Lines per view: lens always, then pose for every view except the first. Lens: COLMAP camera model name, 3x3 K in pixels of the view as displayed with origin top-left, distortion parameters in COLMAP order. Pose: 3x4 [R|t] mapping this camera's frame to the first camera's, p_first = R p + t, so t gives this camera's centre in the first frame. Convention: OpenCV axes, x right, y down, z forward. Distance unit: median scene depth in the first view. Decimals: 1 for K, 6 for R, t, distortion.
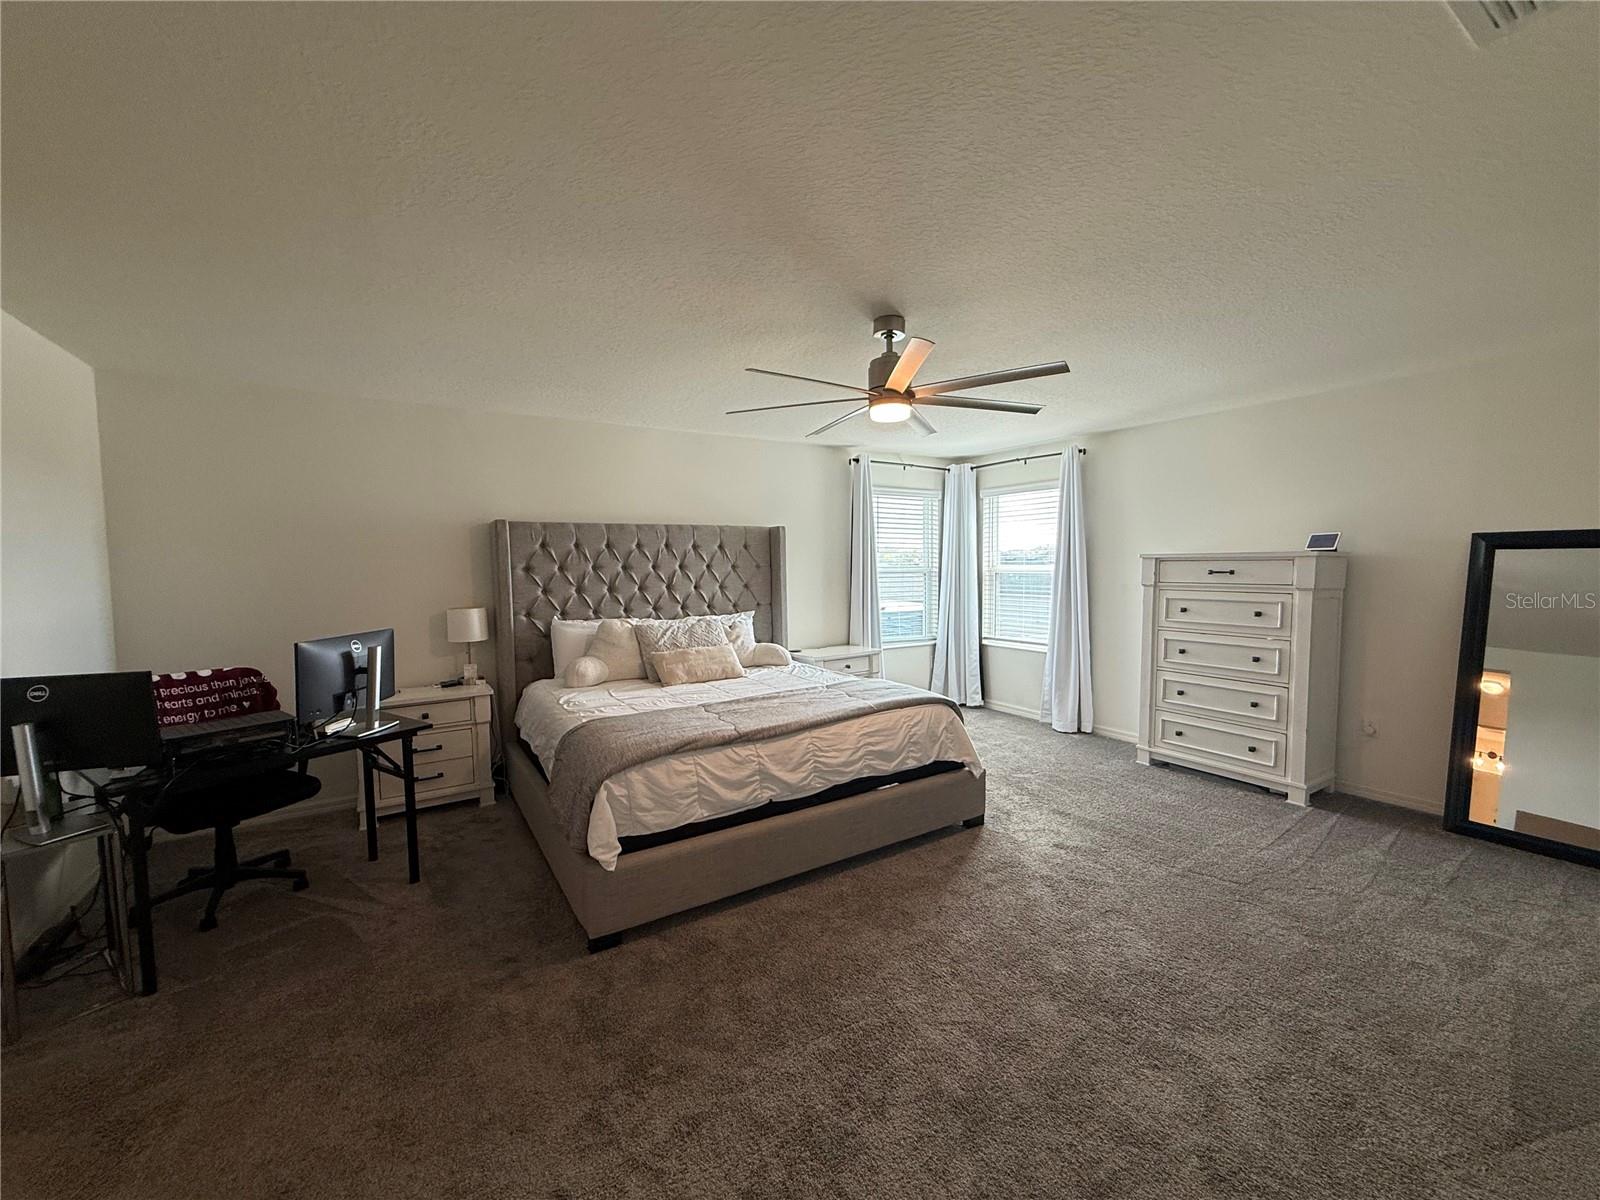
lens RADIAL K [[636.3, 0, 795.2], [0, 636.3, 599.7], [0, 0, 1]] dist [0.000485, 0.000082]
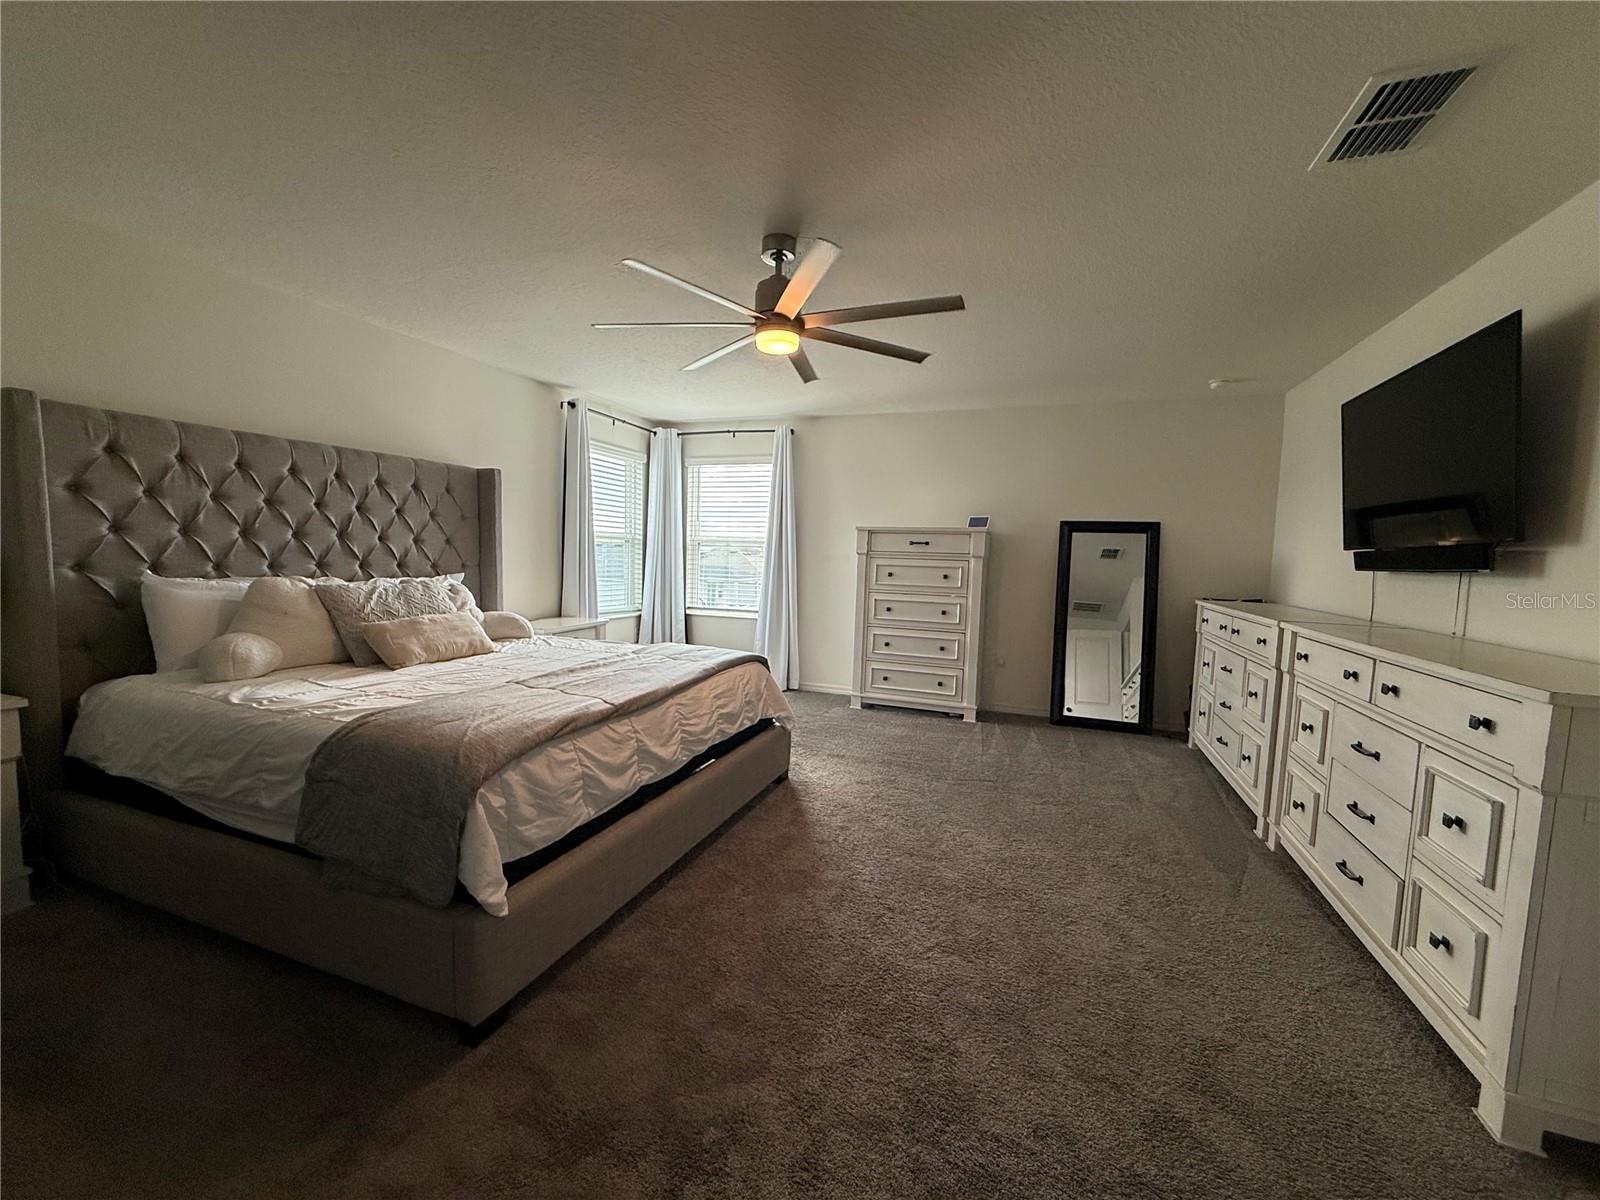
lens RADIAL K [[636.3, 0, 797.4], [0, 636.3, 604.9], [0, 0, 1]] dist [0.000485, 0.000082]
pose [[0.802271, -0.015305, 0.596764, -0.260372], [-0.002333, 0.999583, 0.028772, 0.042482], [-0.596956, -0.024475, 0.801901, 0.161041]]
